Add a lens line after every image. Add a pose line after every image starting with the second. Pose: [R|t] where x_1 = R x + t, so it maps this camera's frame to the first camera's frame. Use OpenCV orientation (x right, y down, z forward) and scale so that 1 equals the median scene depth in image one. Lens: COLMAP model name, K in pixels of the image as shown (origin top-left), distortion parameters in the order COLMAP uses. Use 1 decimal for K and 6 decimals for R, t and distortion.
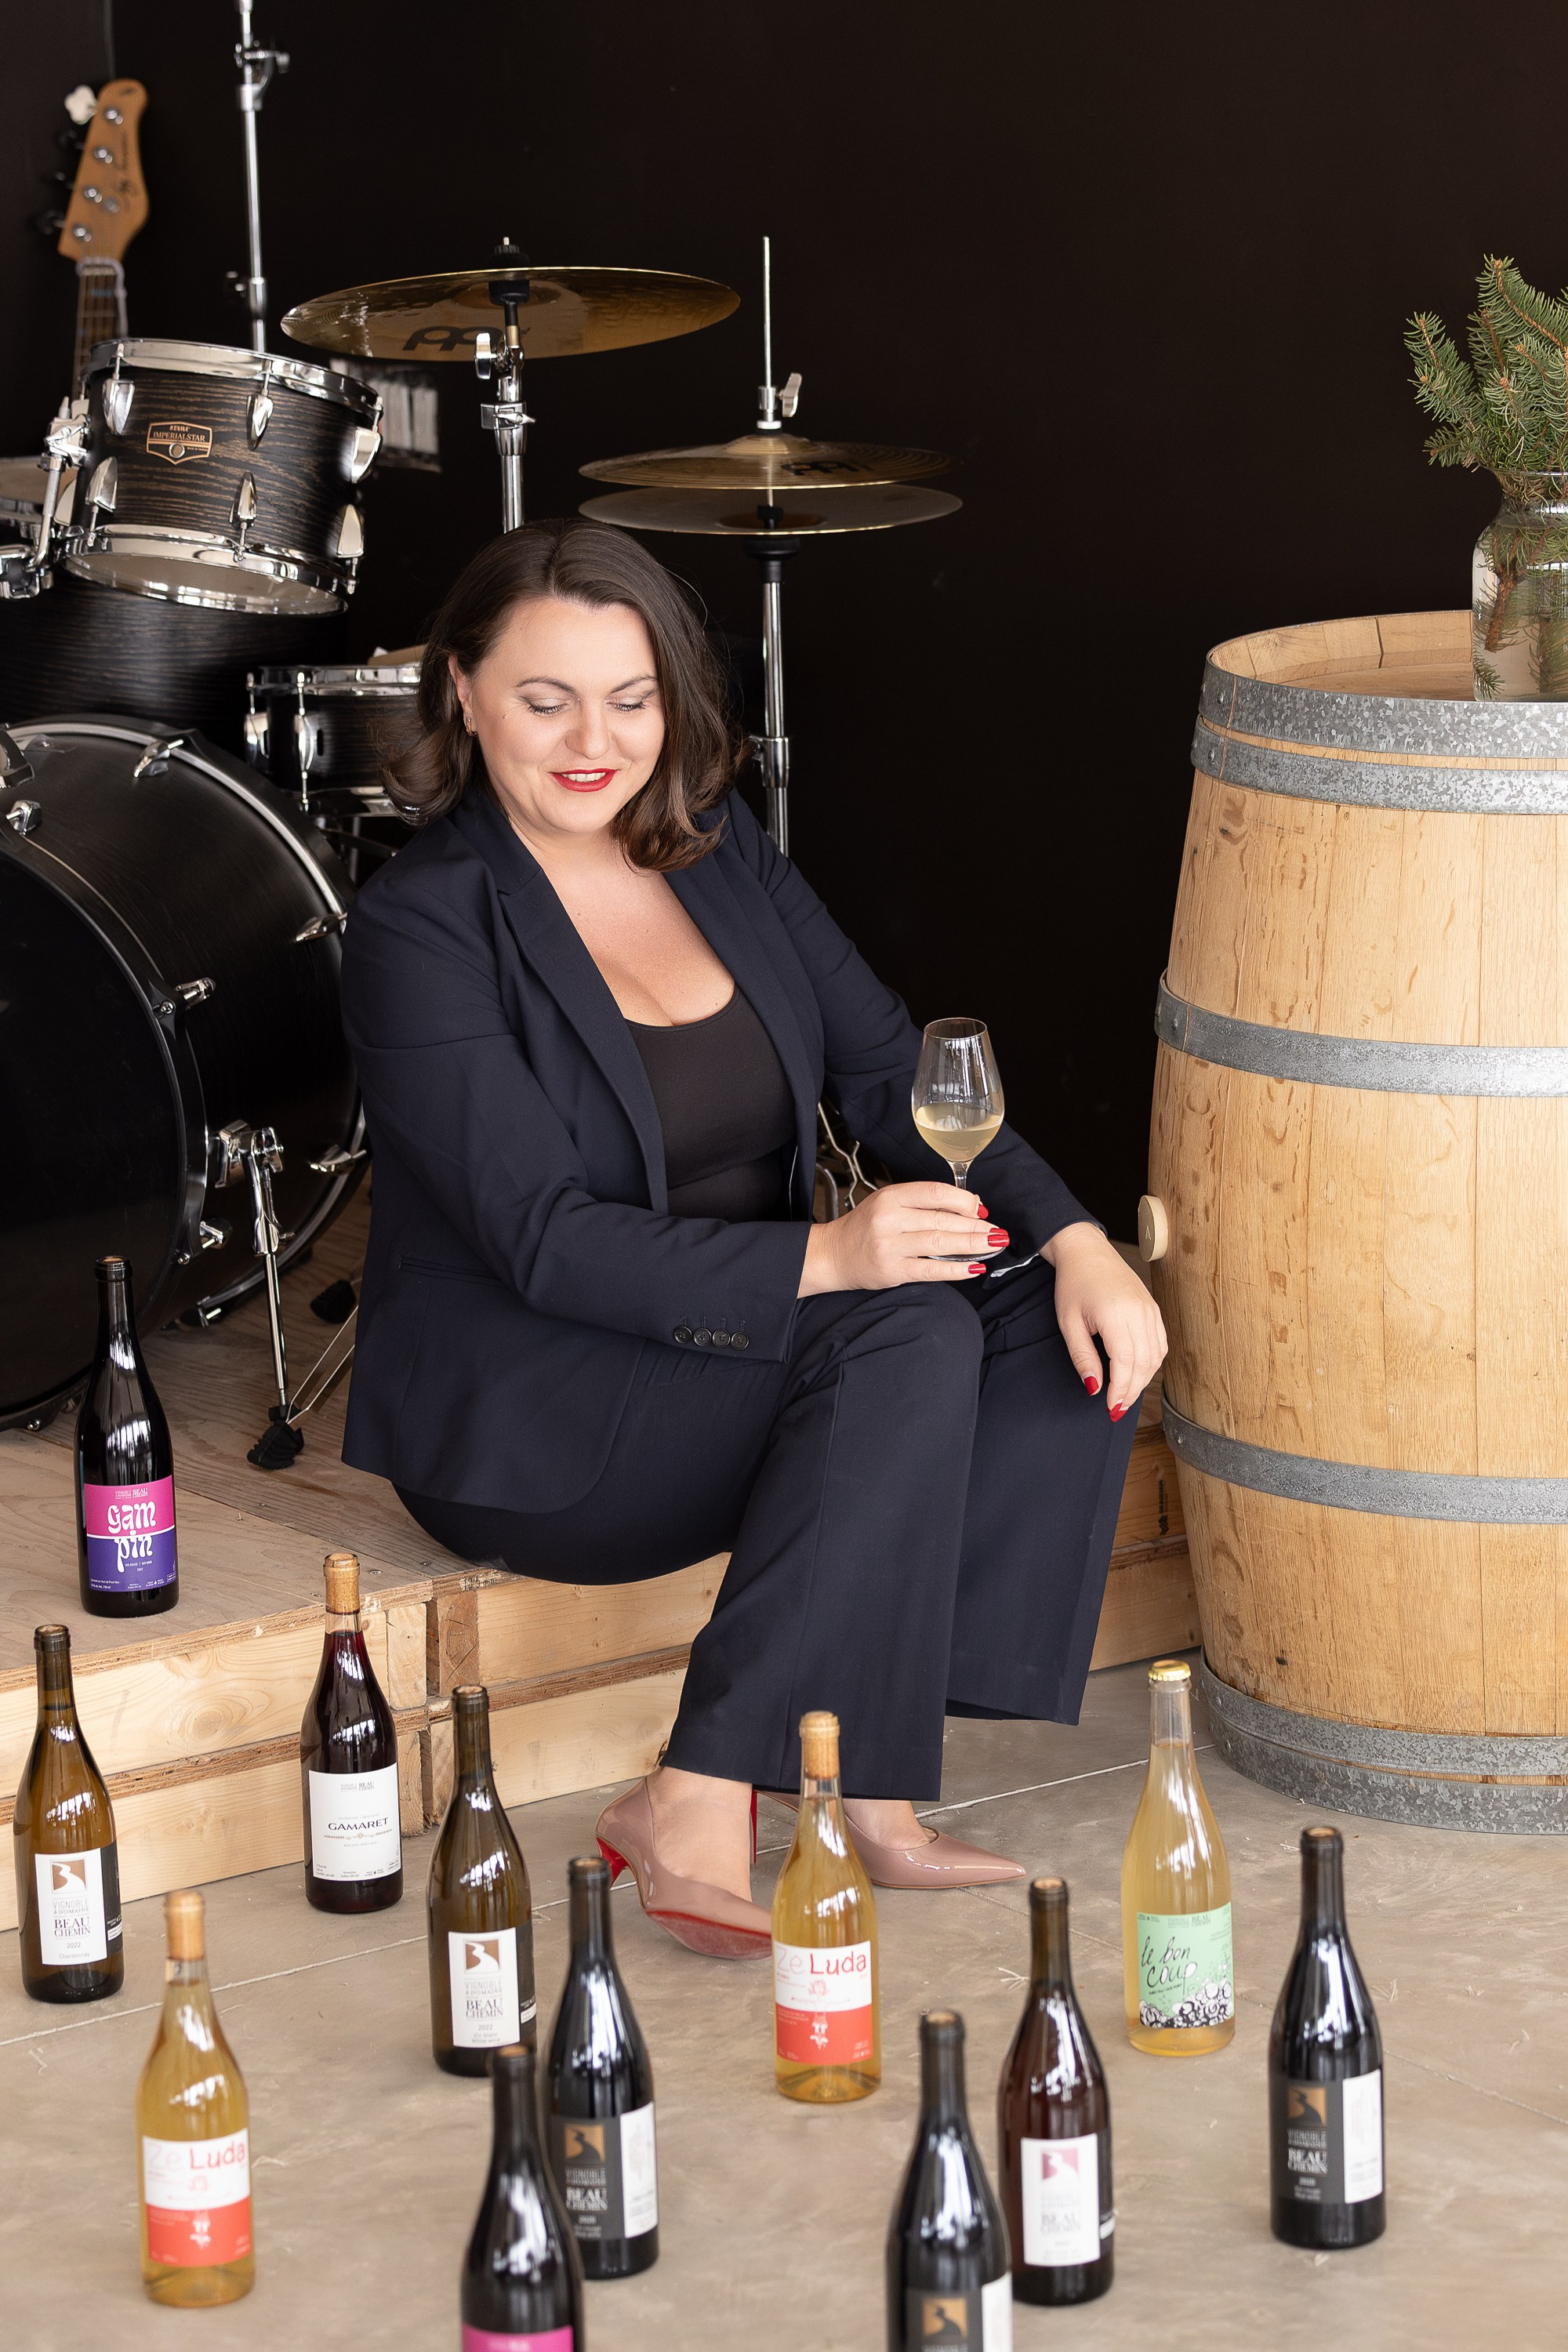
lens RADIAL K [[7566.4, 0, 784.0], [0, 7566.4, 1176.0], [0, 0, 1]] dist [-0.038717, 0.396450]
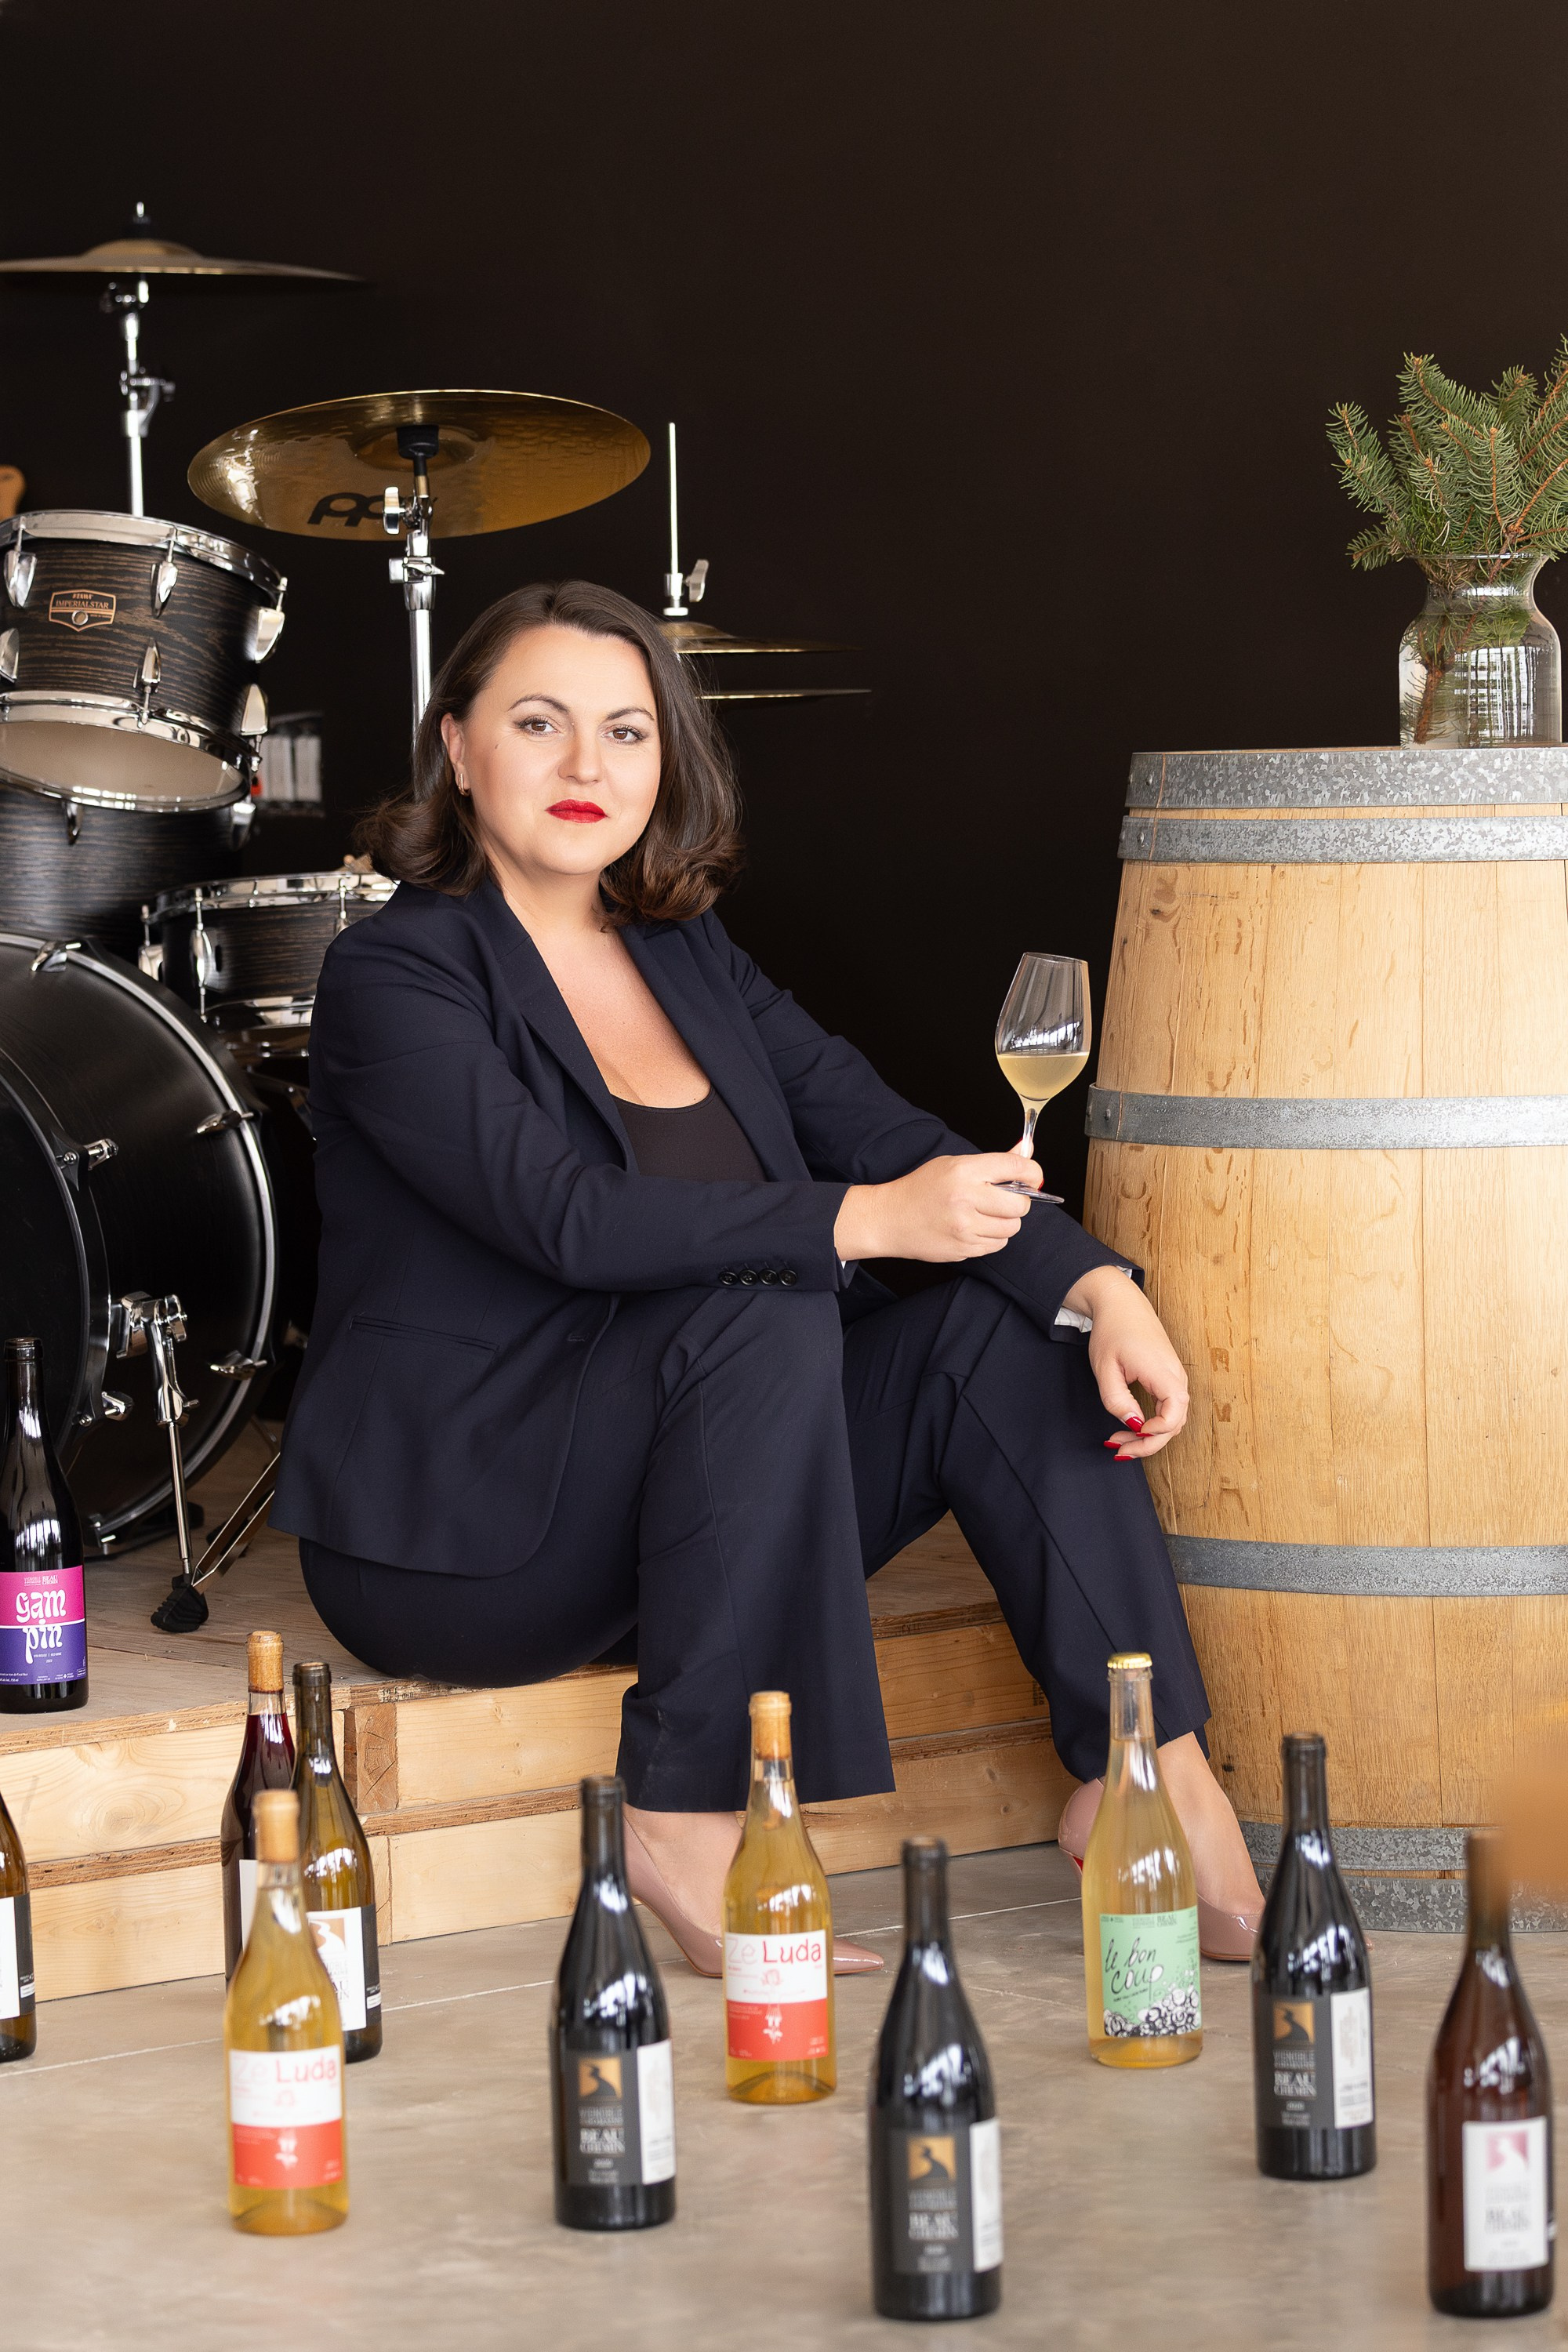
lens RADIAL K [[7566.4, 0, 784.0], [0, 7566.4, 1176.0], [0, 0, 1]] dist [-0.038717, 0.396450]
pose [[0.999538, -0.006087, 0.029767, -0.019885], [0.010515, 0.988487, -0.150943, 0.138242], [-0.028506, 0.151186, 0.988094, 0.034628]]
